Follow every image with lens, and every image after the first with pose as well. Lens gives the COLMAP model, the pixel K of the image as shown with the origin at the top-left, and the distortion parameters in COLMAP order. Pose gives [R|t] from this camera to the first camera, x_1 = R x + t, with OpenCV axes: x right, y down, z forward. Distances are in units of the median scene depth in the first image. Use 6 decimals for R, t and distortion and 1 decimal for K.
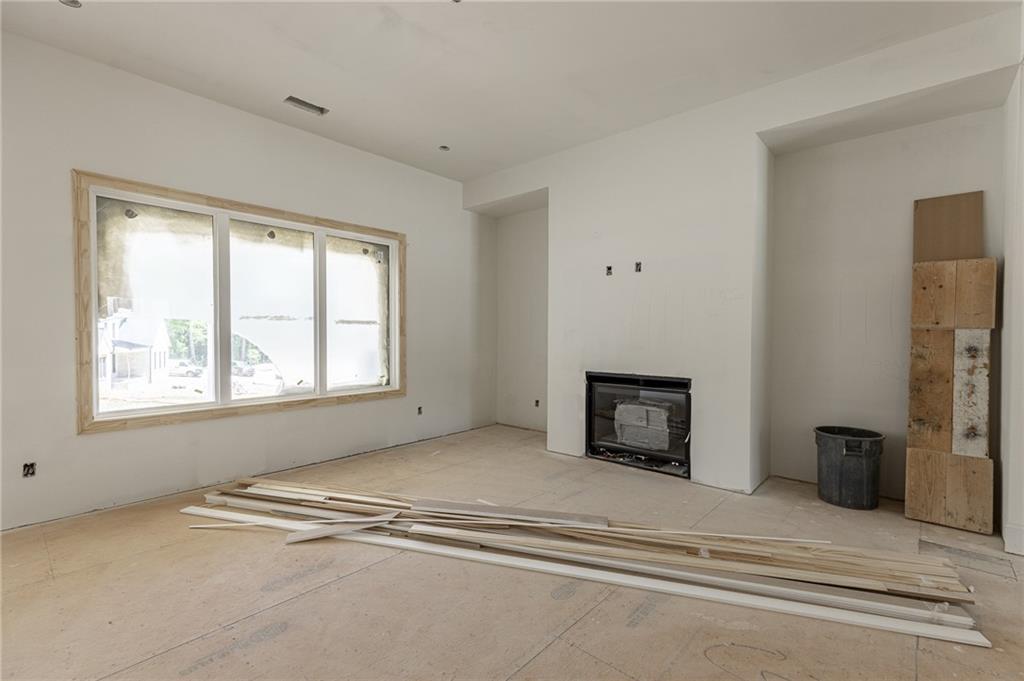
lens RADIAL K [[455.7, 0, 517.9], [0, 455.7, 341.2], [0, 0, 1]] dist [0.012543, -0.004393]
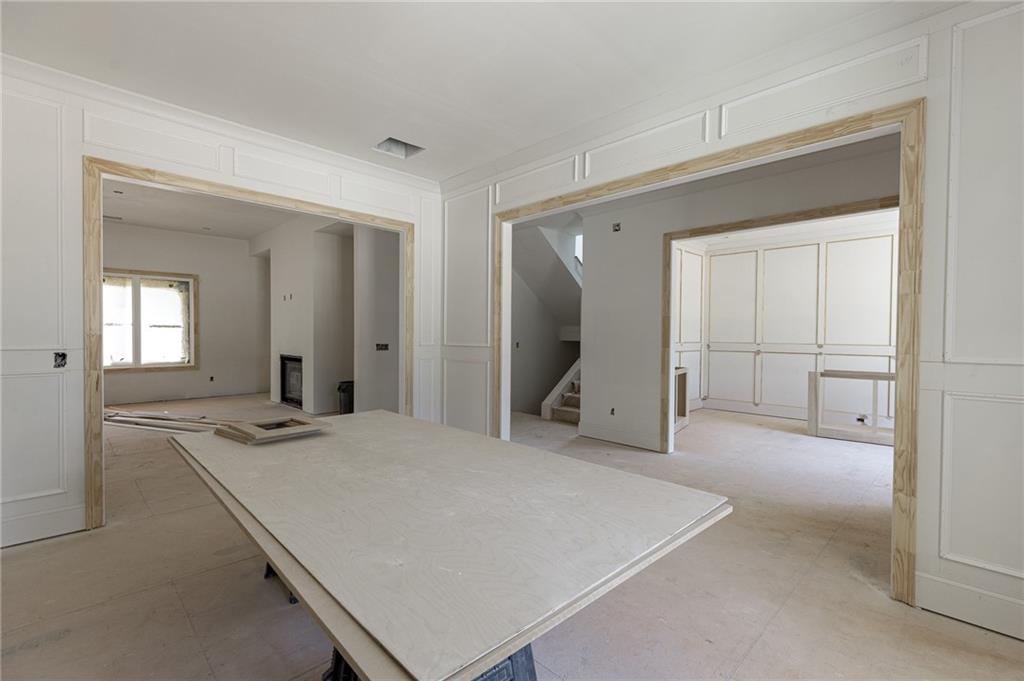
lens RADIAL K [[455.7, 0, 517.9], [0, 455.7, 341.2], [0, 0, 1]] dist [0.012543, -0.004393]
pose [[0.998020, 0.001643, -0.062881, 1.282105], [-0.001712, 0.999998, -0.001034, 0.017016], [0.062879, 0.001140, 0.998020, -0.774546]]
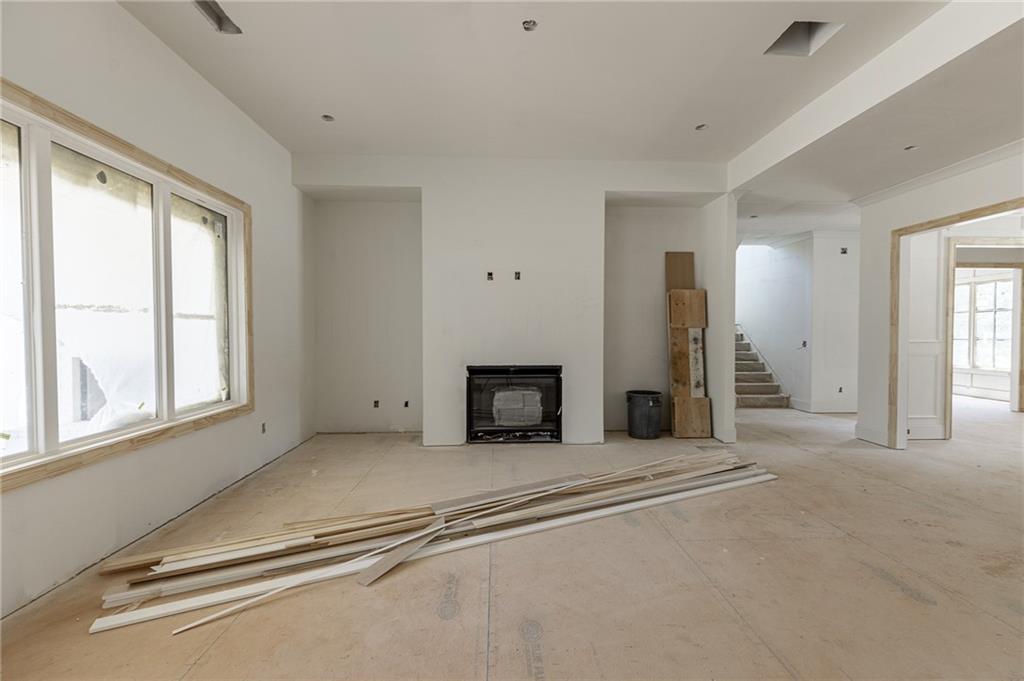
lens RADIAL K [[455.7, 0, 517.9], [0, 455.7, 341.2], [0, 0, 1]] dist [0.012543, -0.004393]
pose [[0.717154, -0.018043, 0.696681, -0.569894], [0.014951, 0.999833, 0.010504, -0.002830], [-0.696754, 0.002884, 0.717304, 0.139958]]
